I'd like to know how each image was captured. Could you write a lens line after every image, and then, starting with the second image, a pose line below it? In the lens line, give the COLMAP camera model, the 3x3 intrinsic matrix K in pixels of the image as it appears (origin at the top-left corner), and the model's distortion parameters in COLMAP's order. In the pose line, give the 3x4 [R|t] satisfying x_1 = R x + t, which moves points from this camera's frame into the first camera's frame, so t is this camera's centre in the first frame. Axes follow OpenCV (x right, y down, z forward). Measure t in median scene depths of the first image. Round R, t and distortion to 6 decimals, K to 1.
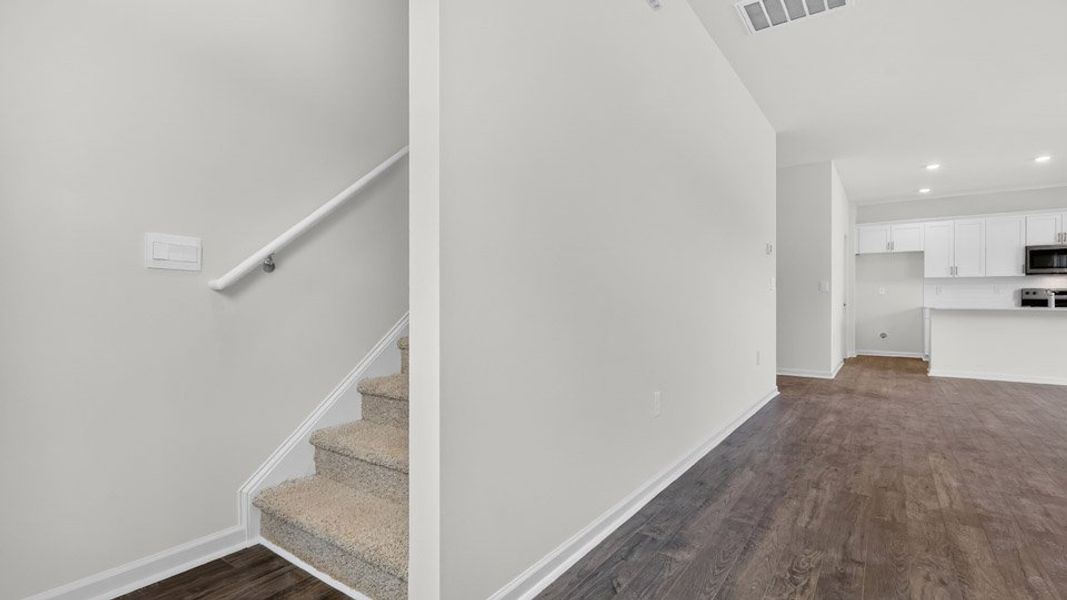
lens RADIAL K [[487.1, 0, 533.5], [0, 487.1, 300.0], [0, 0, 1]] dist [0.000095, 0.000016]
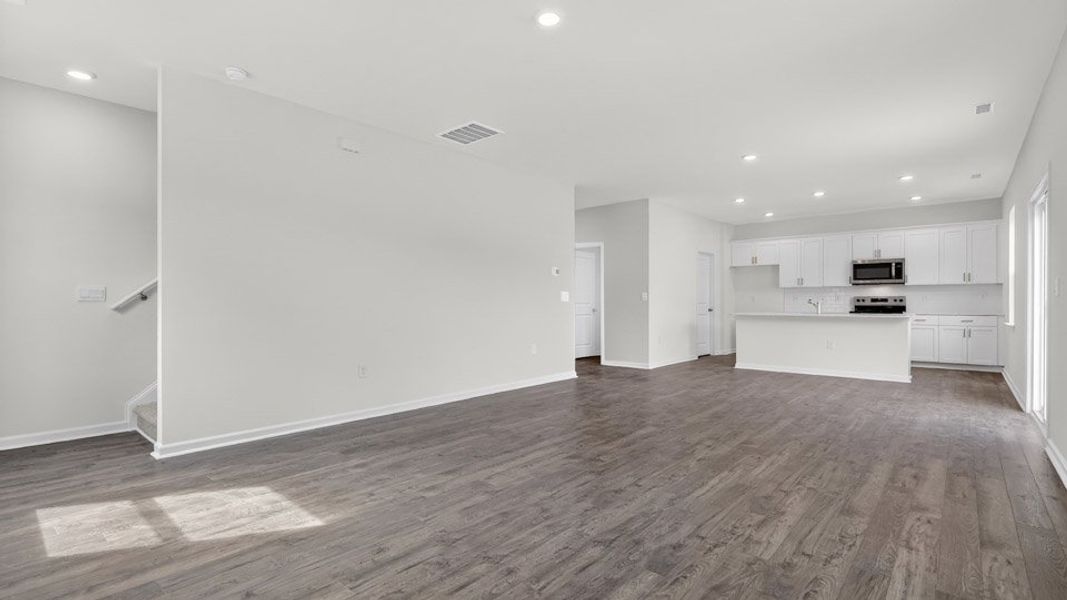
lens RADIAL K [[487.1, 0, 533.5], [0, 487.1, 300.0], [0, 0, 1]] dist [0.000095, 0.000016]
pose [[0.995301, -0.001200, -0.096827, 0.863622], [0.000984, 0.999997, -0.002274, -0.034678], [0.096829, 0.002168, 0.995299, -0.592708]]
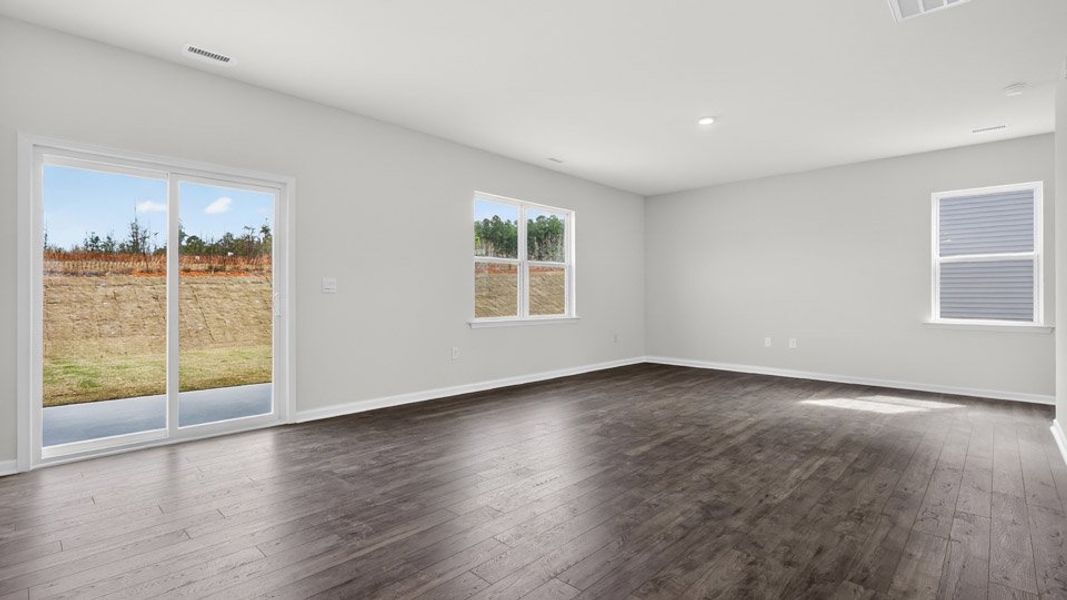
lens RADIAL K [[487.1, 0, 533.5], [0, 487.1, 300.0], [0, 0, 1]] dist [0.000095, 0.000016]
pose [[-0.991154, 0.002790, 0.132689, 1.128295], [0.002921, 0.999995, 0.000796, -0.026984], [-0.132686, 0.001176, -0.991157, 1.894657]]
